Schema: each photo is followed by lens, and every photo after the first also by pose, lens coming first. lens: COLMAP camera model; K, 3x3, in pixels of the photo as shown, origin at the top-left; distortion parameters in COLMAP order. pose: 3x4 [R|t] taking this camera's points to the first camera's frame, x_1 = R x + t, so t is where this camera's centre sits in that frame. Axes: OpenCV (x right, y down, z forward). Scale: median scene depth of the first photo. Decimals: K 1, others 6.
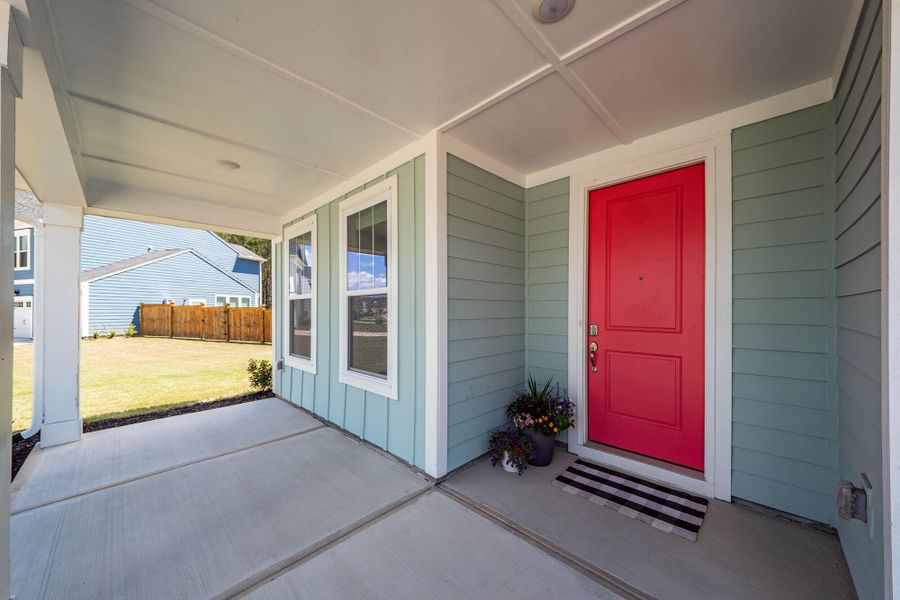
lens RADIAL K [[327.7, 0, 451.0], [0, 327.7, 308.3], [0, 0, 1]] dist [-0.000464, -0.000169]
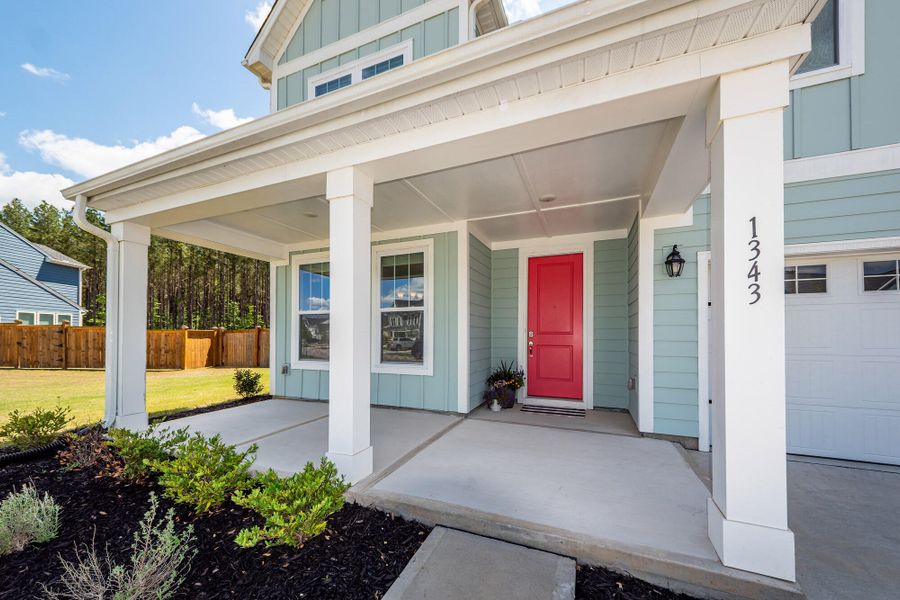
lens RADIAL K [[335.9, 0, 452.2], [0, 335.9, 335.3], [0, 0, 1]] dist [0.001320, -0.000056]
pose [[0.926706, 0.005329, 0.375750, -0.667907], [-0.006112, 0.999981, 0.000892, 0.070871], [-0.375738, -0.003123, 0.926721, -0.563759]]
